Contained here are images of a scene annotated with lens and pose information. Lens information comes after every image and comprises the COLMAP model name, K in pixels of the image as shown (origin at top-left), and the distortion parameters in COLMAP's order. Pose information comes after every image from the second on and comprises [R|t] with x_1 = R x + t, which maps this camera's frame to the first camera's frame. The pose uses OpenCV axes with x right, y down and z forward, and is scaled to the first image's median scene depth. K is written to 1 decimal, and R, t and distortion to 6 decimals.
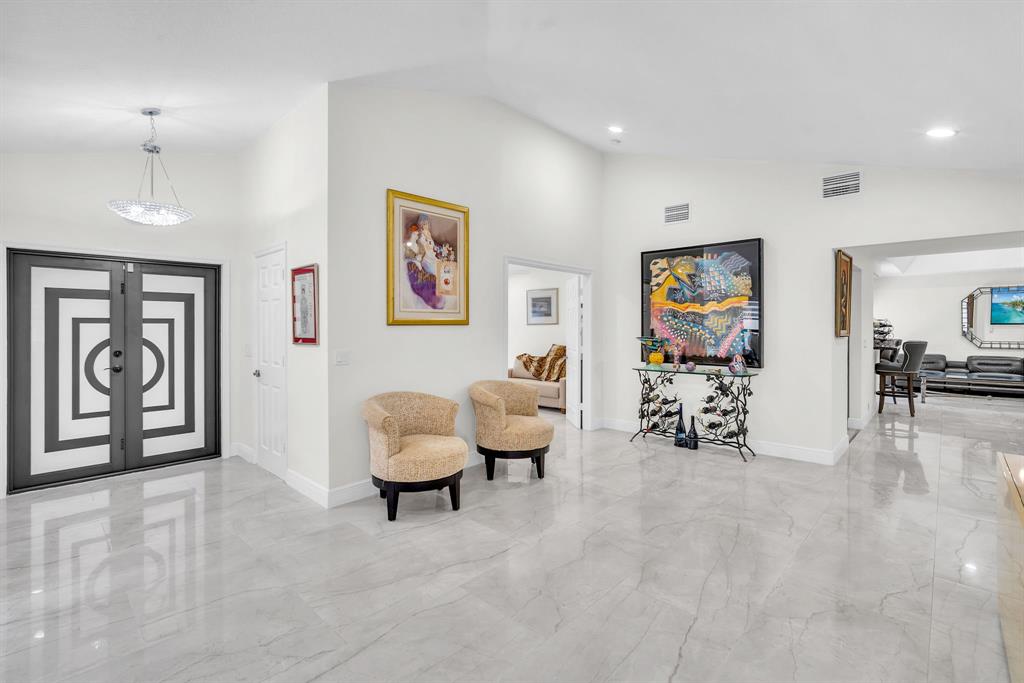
lens RADIAL K [[467.3, 0, 512.8], [0, 467.3, 327.5], [0, 0, 1]] dist [0.000025, 0.000343]
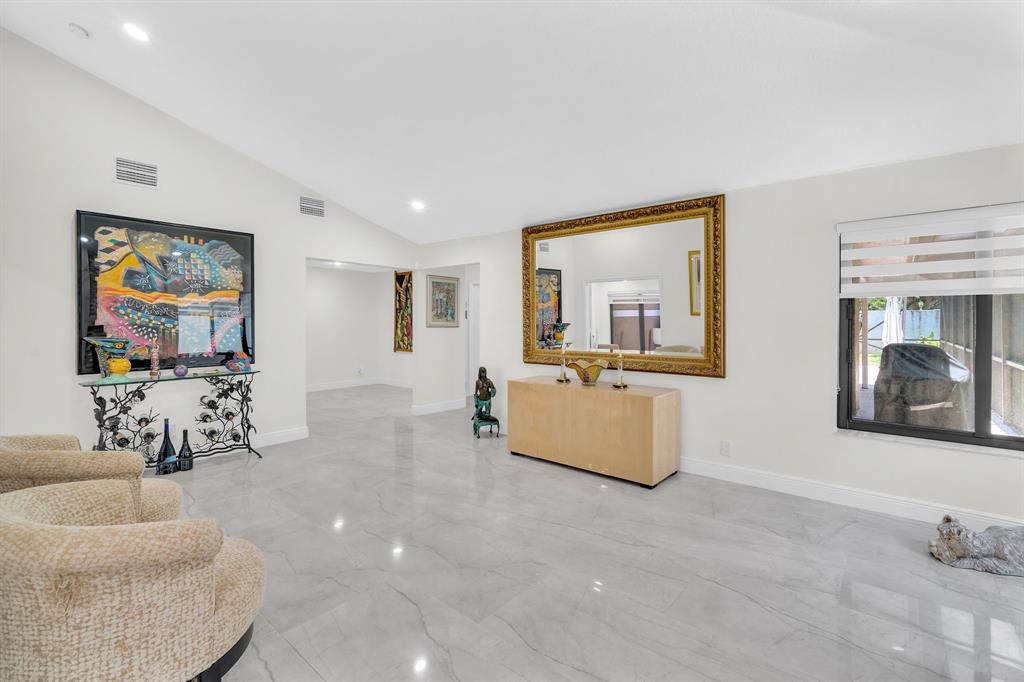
lens RADIAL K [[453.8, 0, 517.1], [0, 453.8, 325.7], [0, 0, 1]] dist [-0.012515, 0.001080]
pose [[-0.060060, -0.005725, 0.998178, -0.432958], [0.003283, 0.999977, 0.005933, 0.001535], [-0.998189, 0.003634, -0.060039, 0.447720]]
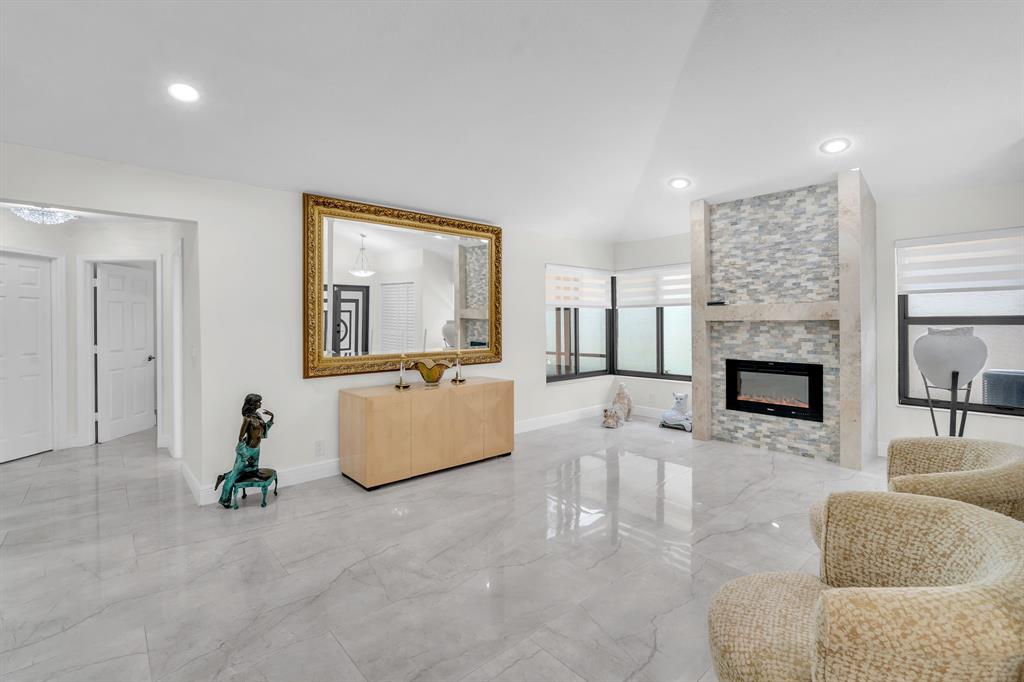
lens RADIAL K [[453.8, 0, 517.1], [0, 453.8, 325.7], [0, 0, 1]] dist [-0.012515, 0.001080]
pose [[-0.996565, 0.006419, 0.082567, 0.155515], [0.007297, 0.999920, 0.010327, 0.000431], [-0.082494, 0.010894, -0.996532, 1.059815]]
